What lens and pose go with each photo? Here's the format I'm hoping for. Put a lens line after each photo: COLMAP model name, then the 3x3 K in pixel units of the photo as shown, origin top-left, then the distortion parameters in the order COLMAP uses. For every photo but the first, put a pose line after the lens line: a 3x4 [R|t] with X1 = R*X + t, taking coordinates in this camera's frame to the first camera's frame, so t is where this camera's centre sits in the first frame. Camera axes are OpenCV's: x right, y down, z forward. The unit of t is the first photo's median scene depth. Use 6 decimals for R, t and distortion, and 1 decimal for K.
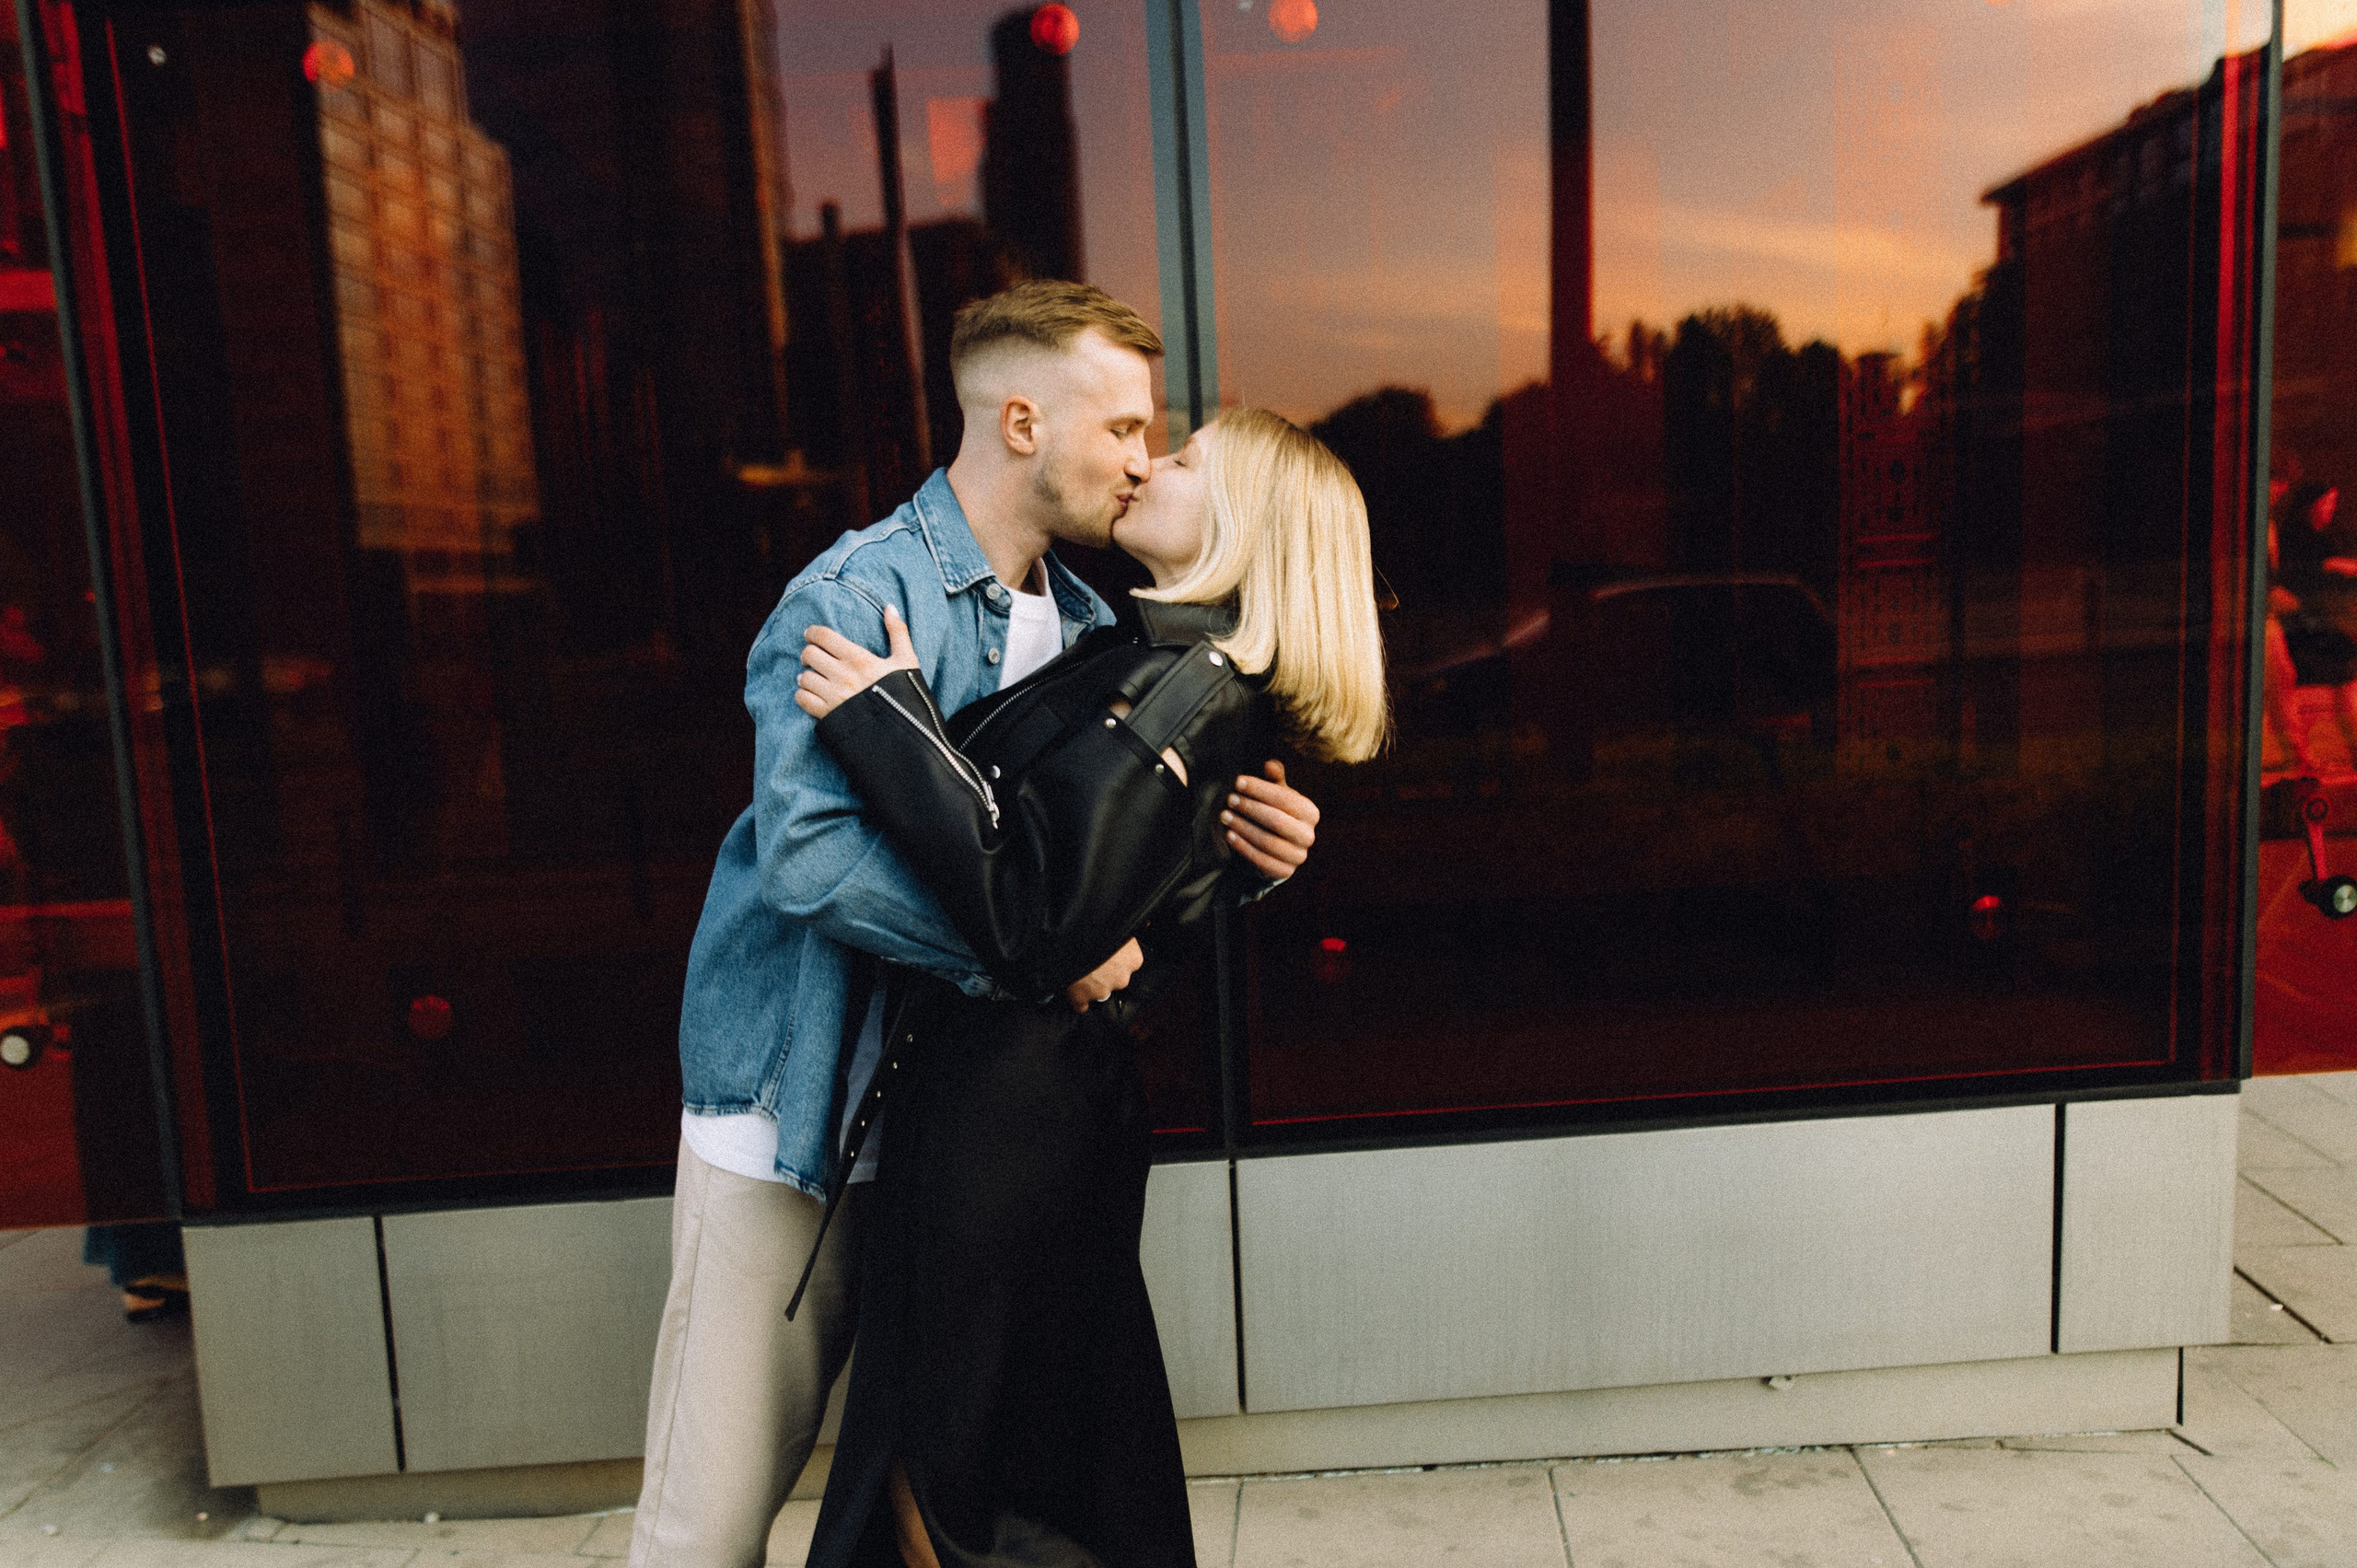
lens RADIAL K [[1676.8, 0, 1178.5], [0, 1676.8, 784.0], [0, 0, 1]] dist [-0.060404, 0.000642]
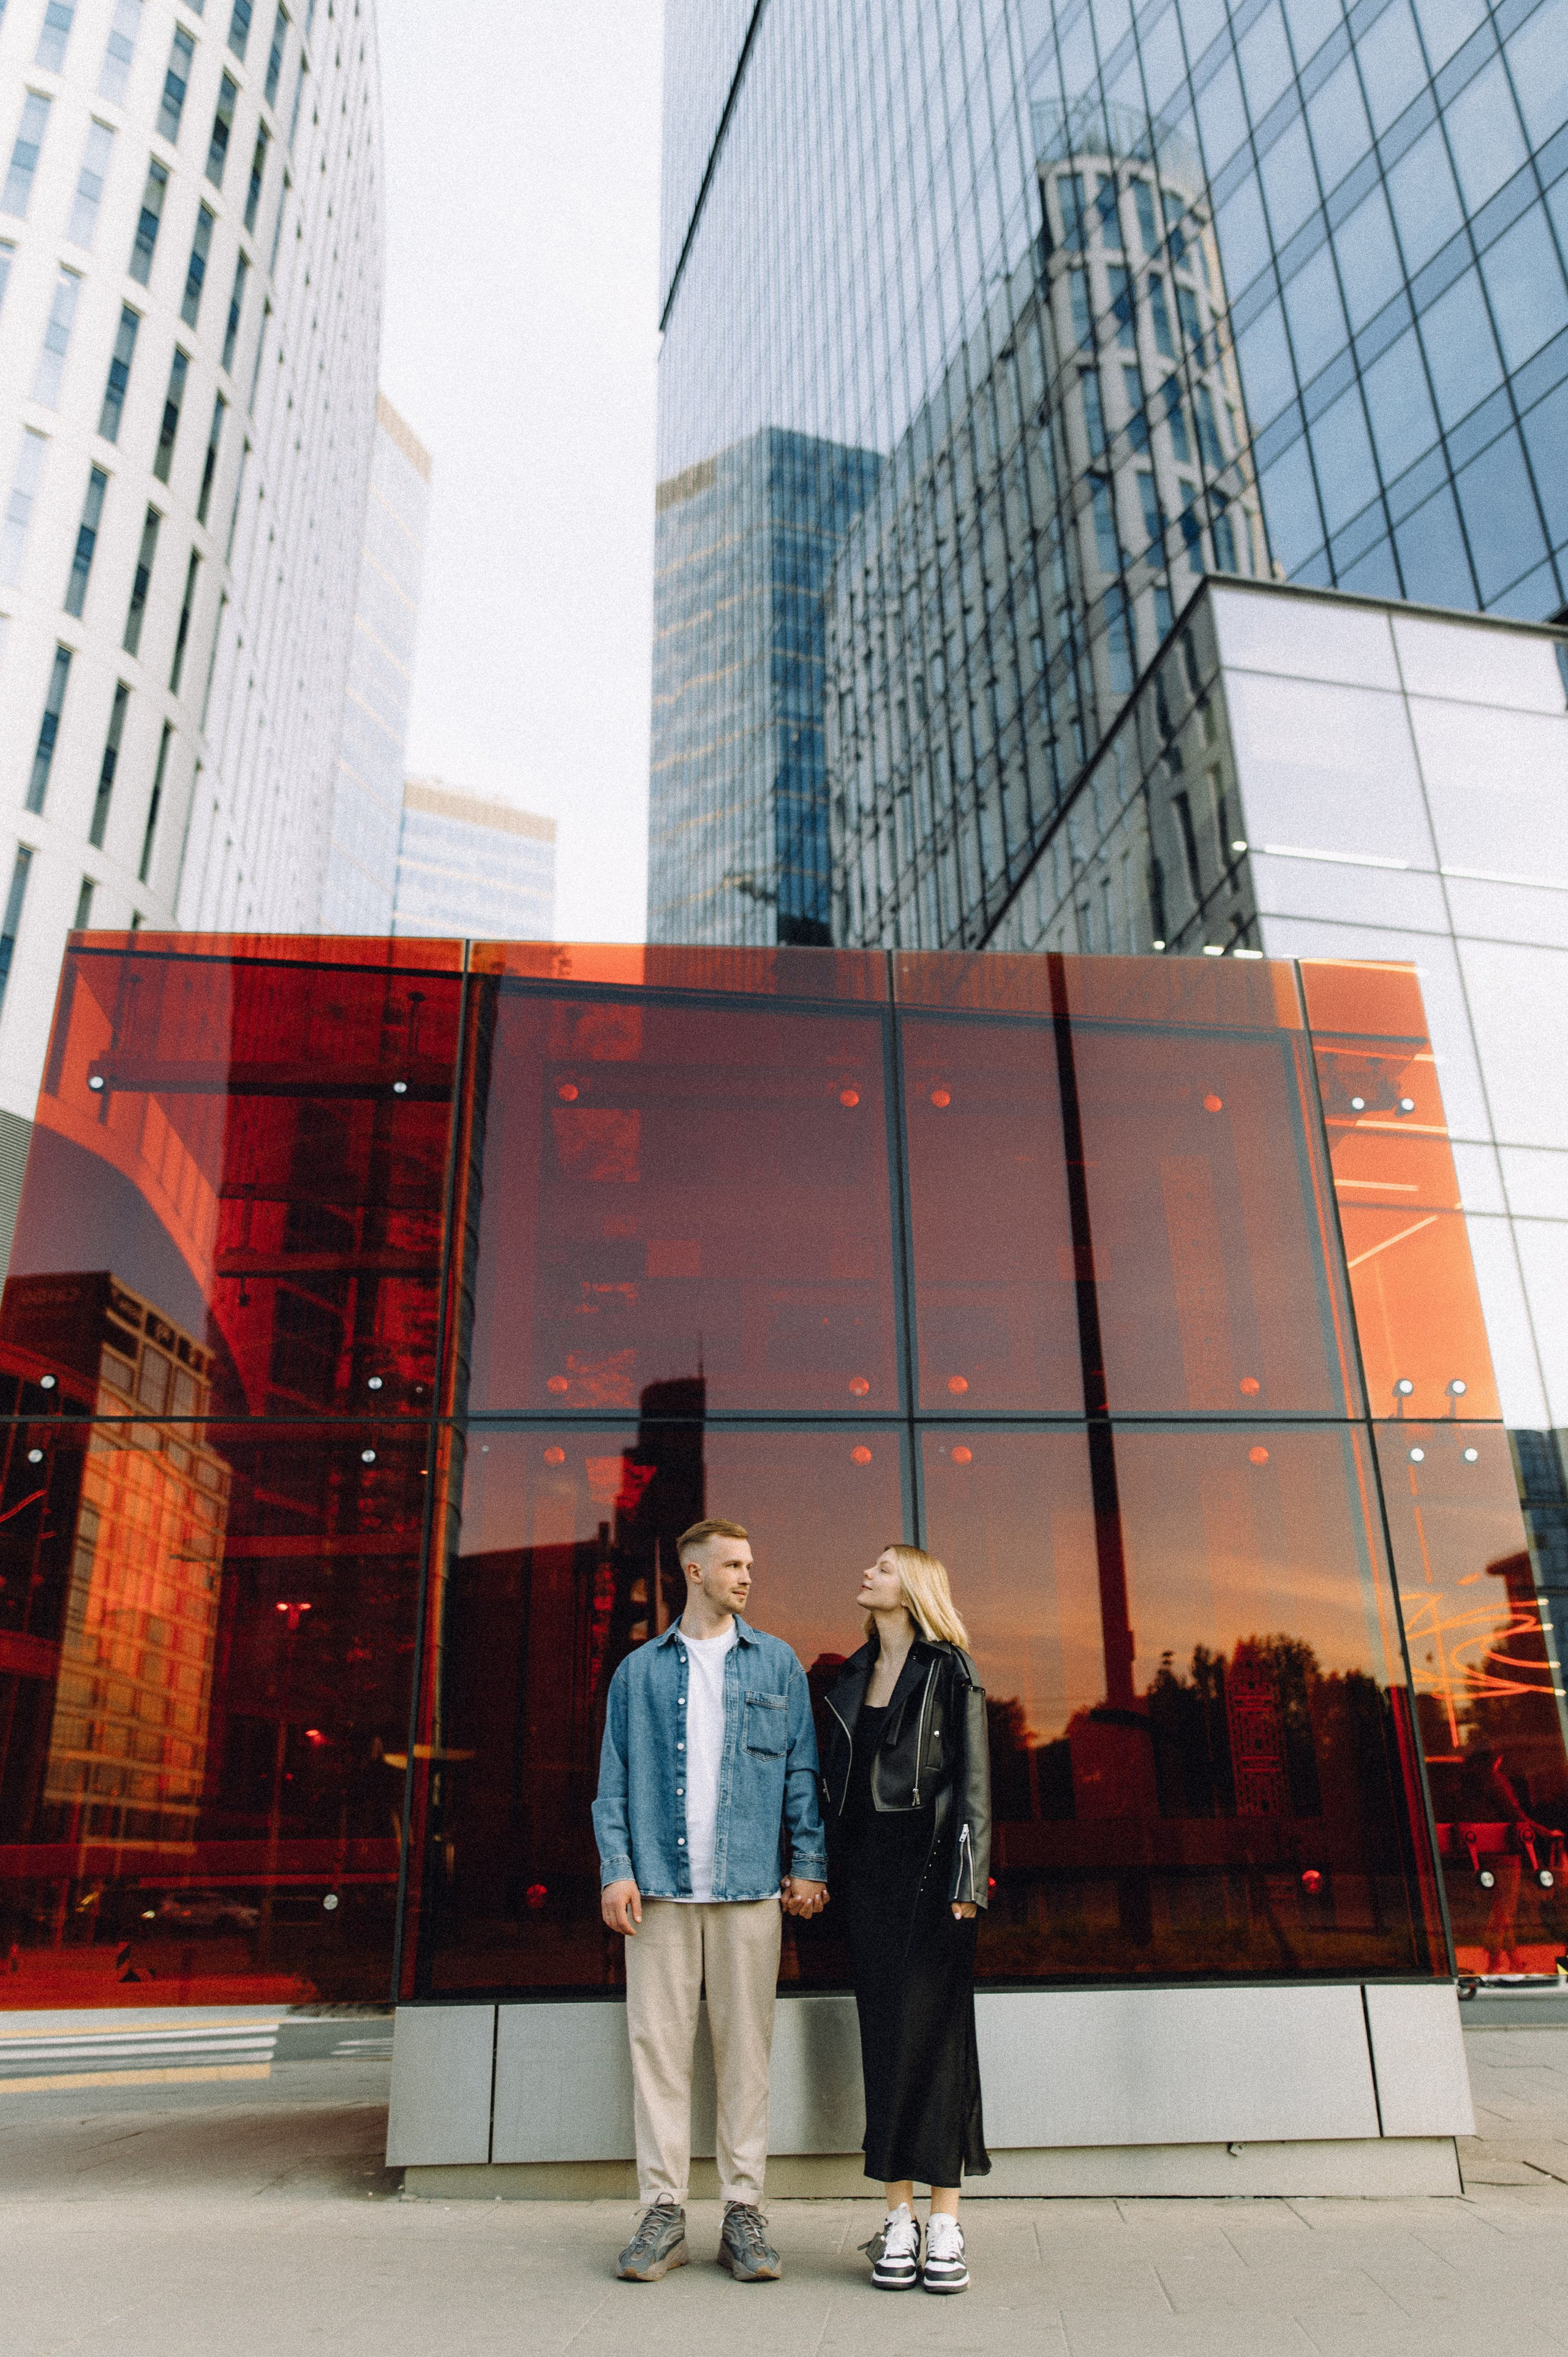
lens RADIAL K [[1714.0, 0, 784.0], [0, 1714.0, 1178.5], [0, 0, 1]] dist [-0.007987, -0.002396]
pose [[0.999042, 0.043595, 0.003863, -0.043174], [-0.035281, 0.854448, -0.518338, 0.099764], [-0.025897, 0.517705, 0.855167, -0.266052]]
